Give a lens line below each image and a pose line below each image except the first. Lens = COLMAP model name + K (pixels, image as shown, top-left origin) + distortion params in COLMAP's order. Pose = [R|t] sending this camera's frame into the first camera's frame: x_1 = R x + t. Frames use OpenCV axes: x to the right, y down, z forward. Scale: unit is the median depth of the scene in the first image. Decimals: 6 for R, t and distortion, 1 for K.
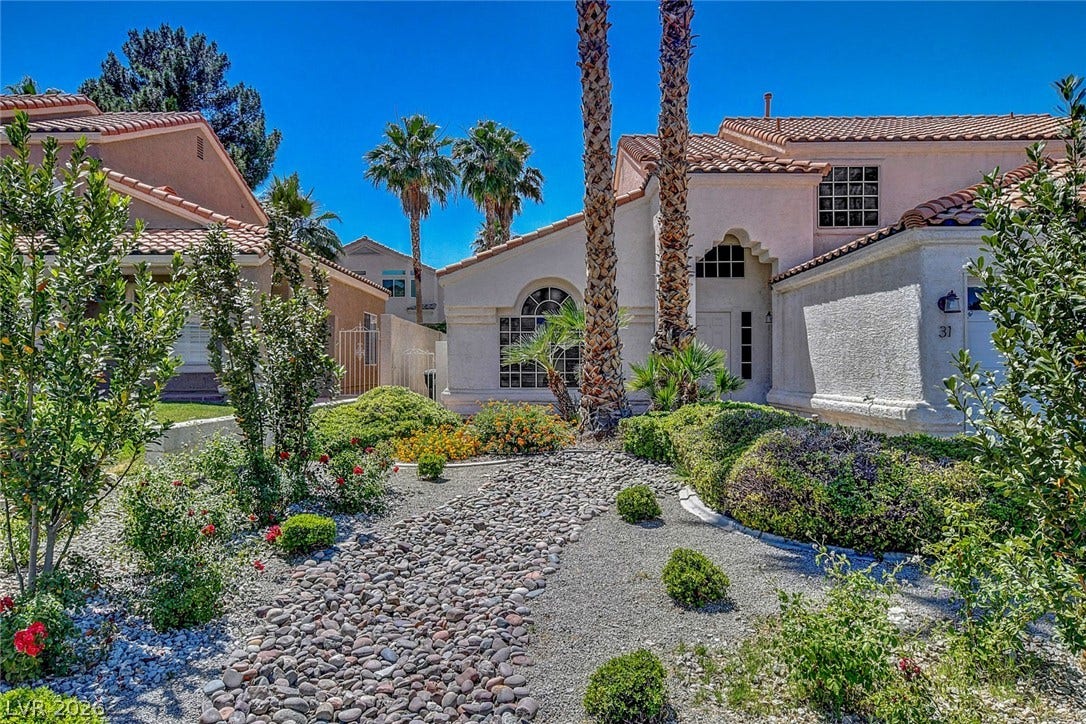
lens RADIAL K [[683.7, 0, 546.8], [0, 683.7, 365.7], [0, 0, 1]] dist [-0.002359, 0.003467]
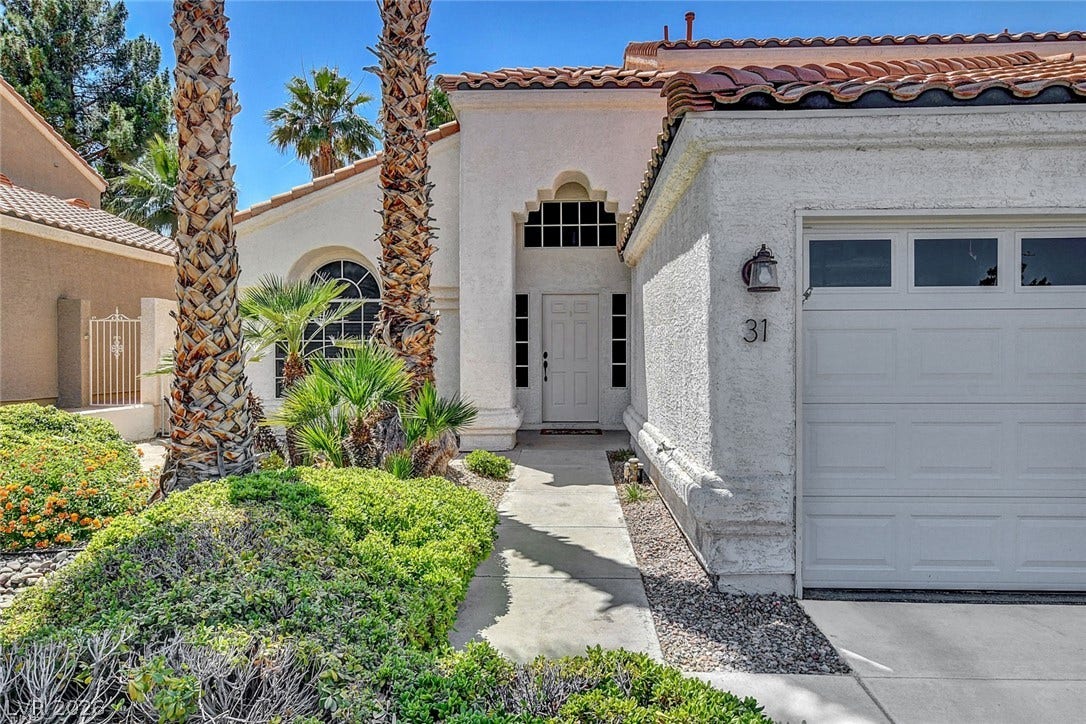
lens RADIAL K [[683.7, 0, 546.8], [0, 683.7, 365.7], [0, 0, 1]] dist [-0.002359, 0.003467]
pose [[0.999499, 0.002660, -0.031523, 0.340147], [-0.001928, 0.999729, 0.023205, -0.027425], [0.031576, -0.023132, 0.999234, 0.384609]]
